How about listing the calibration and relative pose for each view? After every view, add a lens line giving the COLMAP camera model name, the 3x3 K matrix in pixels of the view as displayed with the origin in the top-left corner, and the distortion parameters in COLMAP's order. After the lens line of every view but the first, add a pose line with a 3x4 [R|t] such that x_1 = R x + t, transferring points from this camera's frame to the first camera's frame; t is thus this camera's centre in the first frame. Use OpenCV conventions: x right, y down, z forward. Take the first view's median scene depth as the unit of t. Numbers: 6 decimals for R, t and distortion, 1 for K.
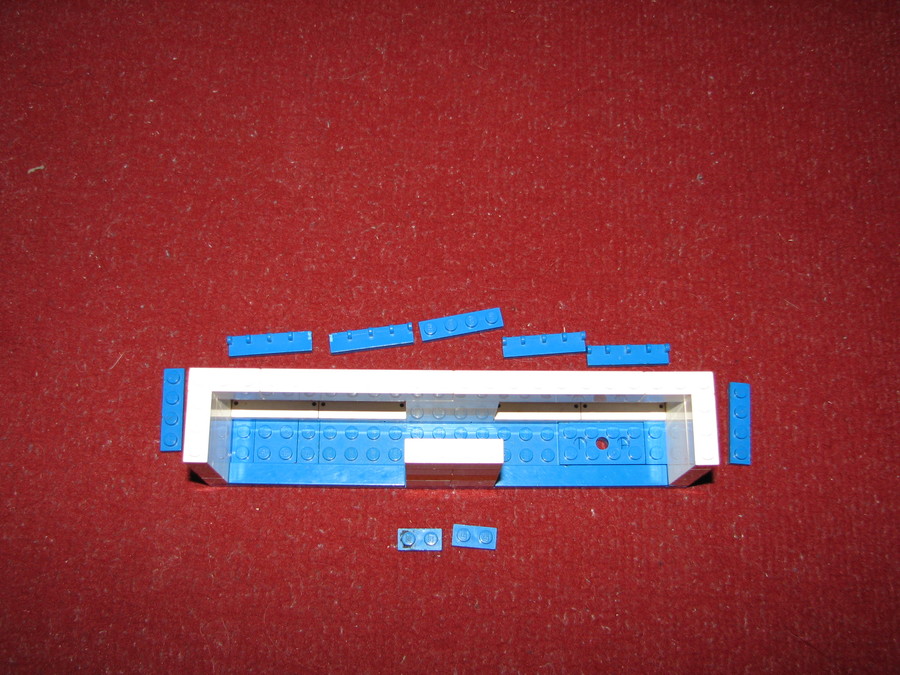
lens RADIAL K [[971.9, 0, 464.1], [0, 971.9, 372.8], [0, 0, 1]] dist [-0.214001, 0.251384]
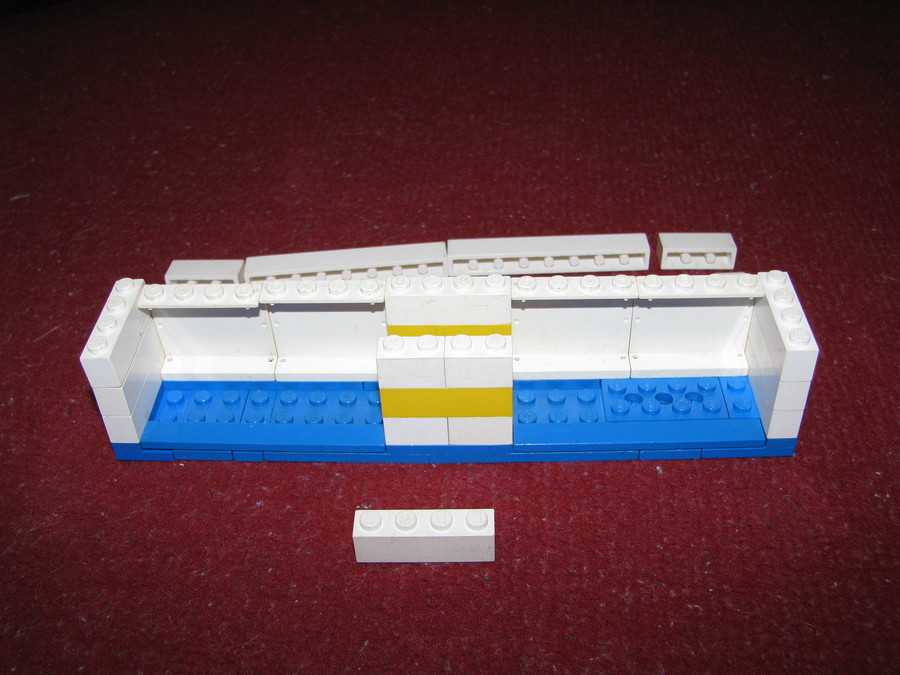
lens RADIAL K [[971.9, 0, 464.1], [0, 971.9, 372.8], [0, 0, 1]] dist [-0.214001, 0.251384]
pose [[0.996756, -0.029992, -0.074687, 0.044318], [-0.013401, 0.853173, -0.521455, 0.406542], [0.079360, 0.520764, 0.850004, 0.339879]]
